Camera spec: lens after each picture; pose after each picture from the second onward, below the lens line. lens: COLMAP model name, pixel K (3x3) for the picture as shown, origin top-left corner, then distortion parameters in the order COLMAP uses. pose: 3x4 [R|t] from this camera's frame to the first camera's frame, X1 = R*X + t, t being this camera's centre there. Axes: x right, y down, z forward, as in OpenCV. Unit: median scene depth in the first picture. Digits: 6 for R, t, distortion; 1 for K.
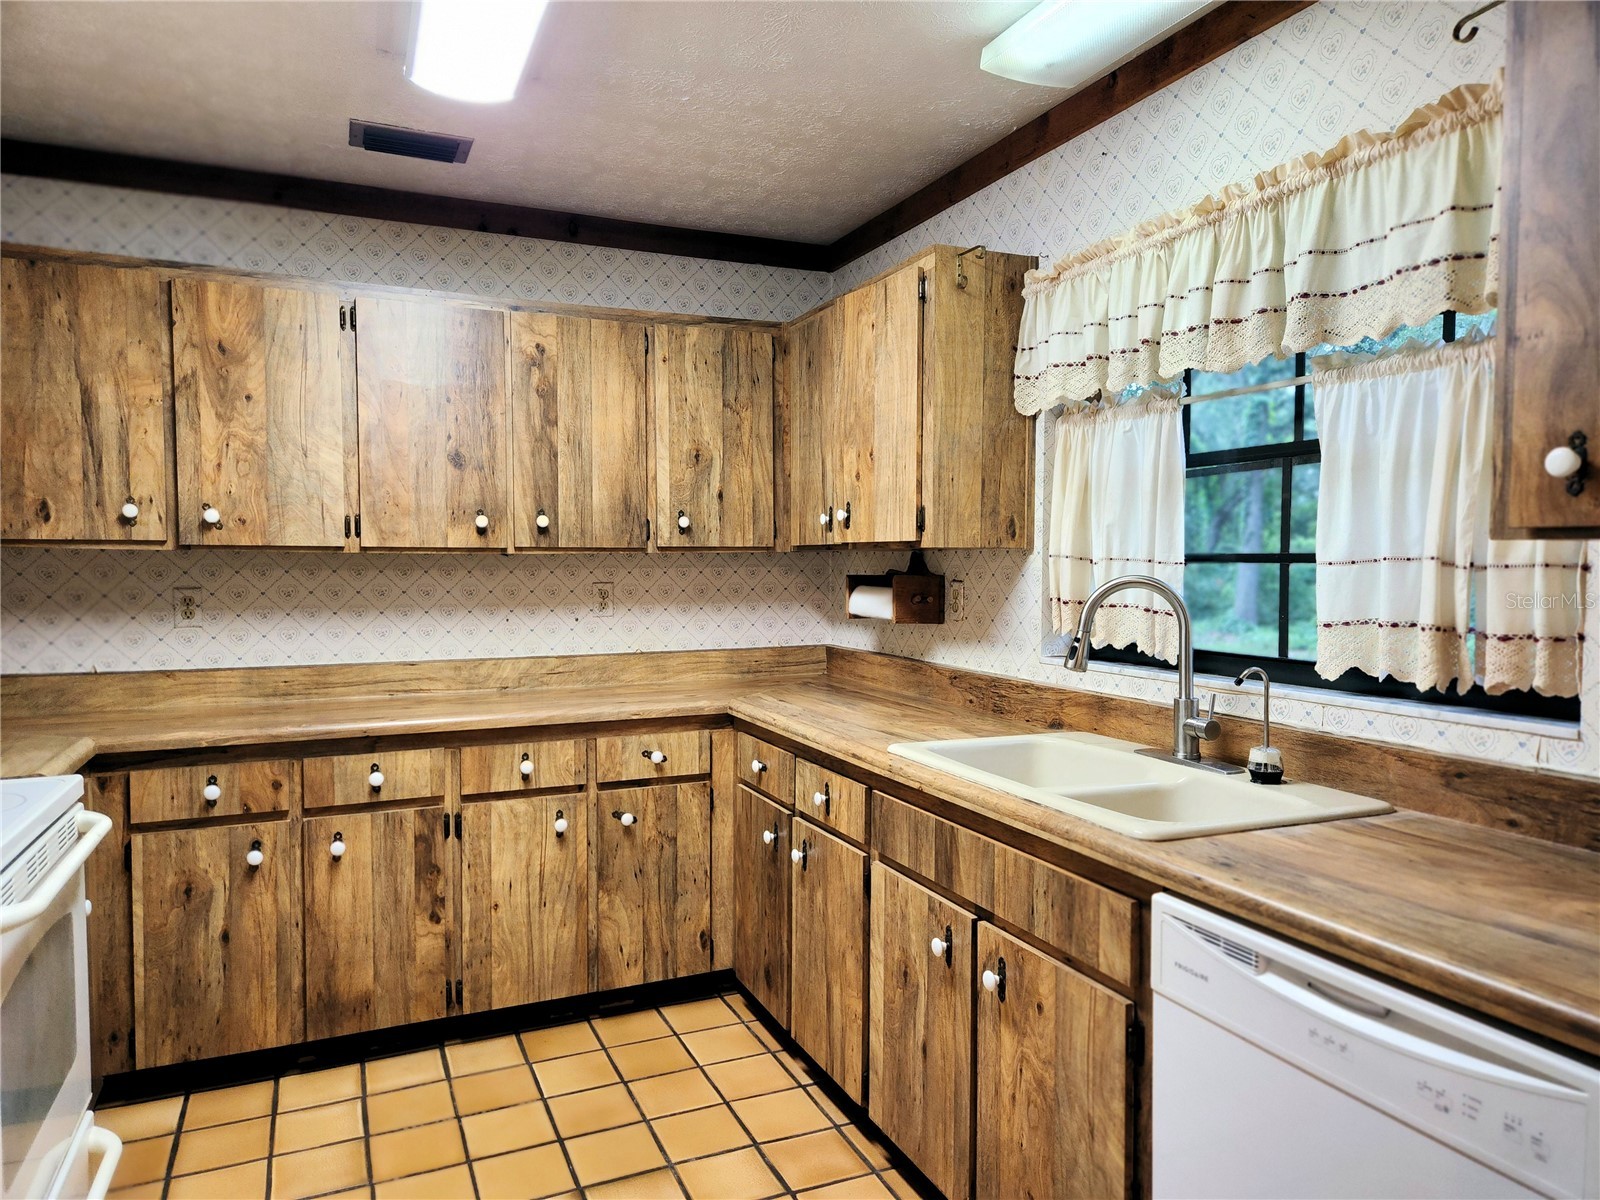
lens RADIAL K [[1073.8, 0, 795.9], [0, 1073.8, 601.8], [0, 0, 1]] dist [0.059294, -0.048595]
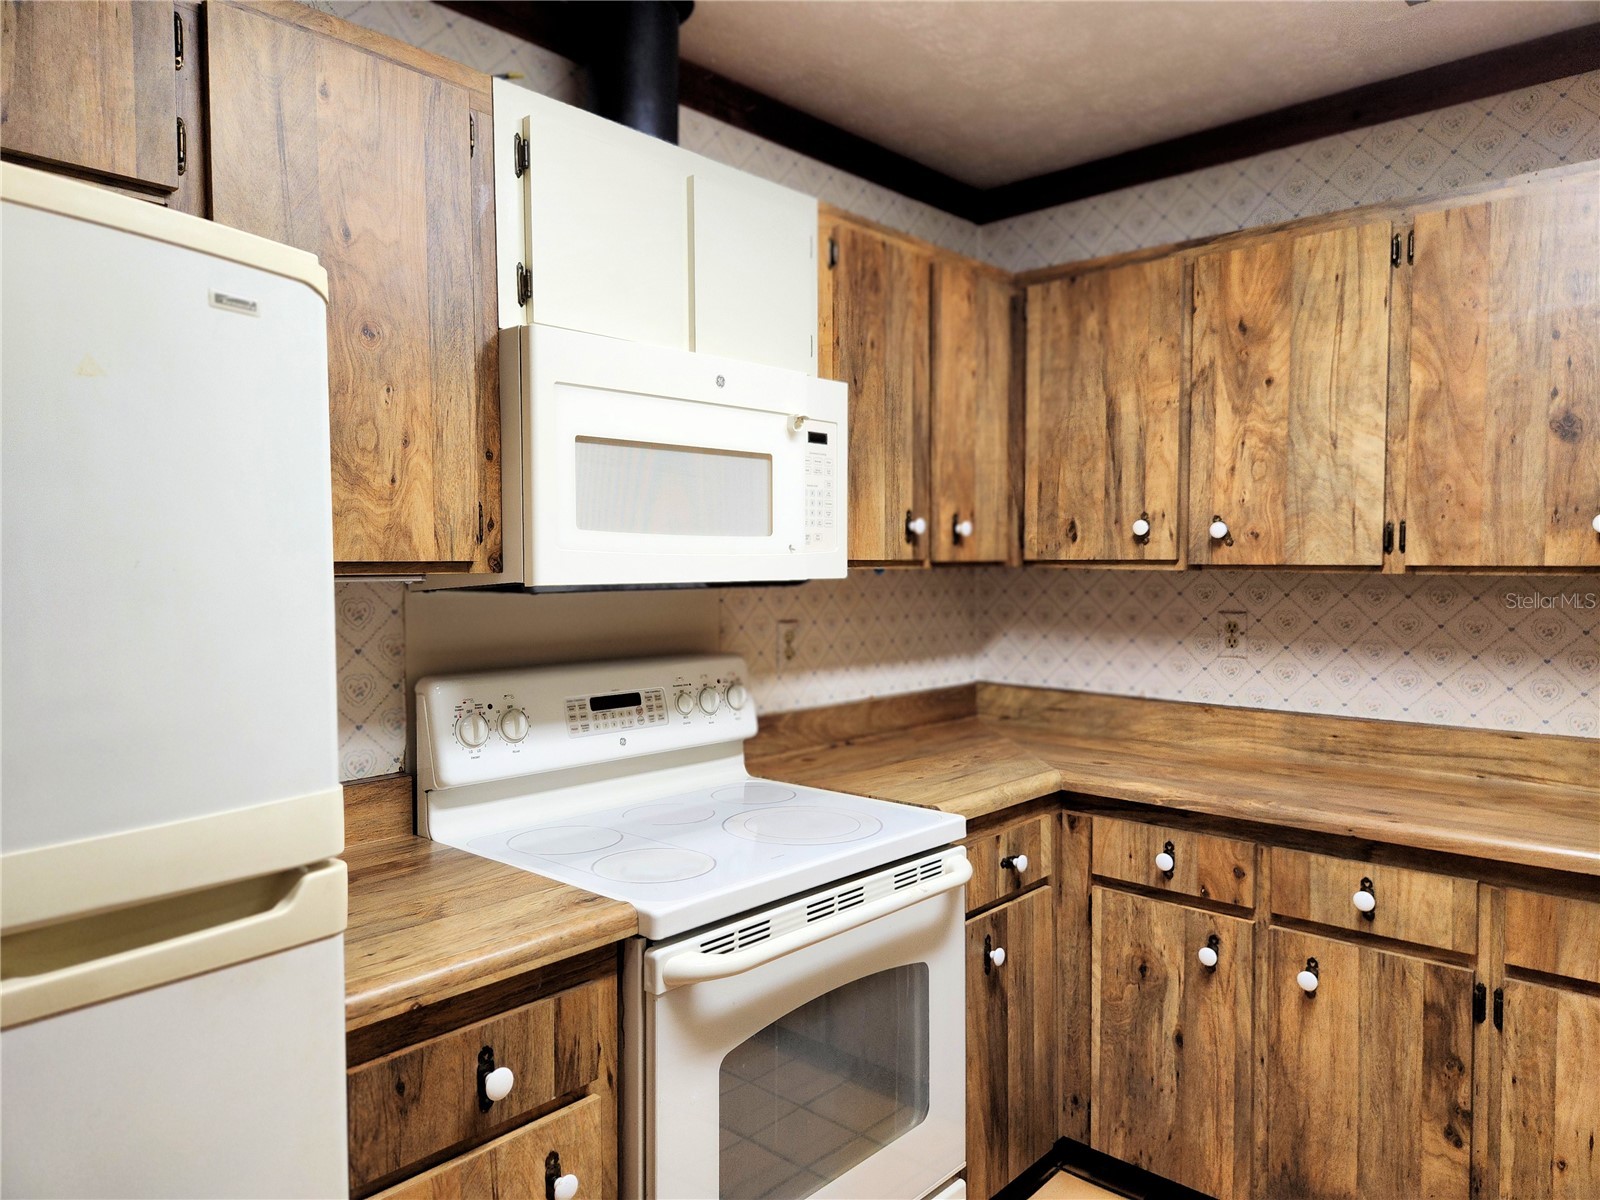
lens RADIAL K [[1073.8, 0, 787.9], [0, 1073.8, 597.4], [0, 0, 1]] dist [0.059294, -0.048595]
pose [[0.410300, 0.029463, -0.911475, 0.092429], [-0.032931, 0.999305, 0.017478, -0.031161], [0.911356, 0.022845, 0.410985, 0.357556]]
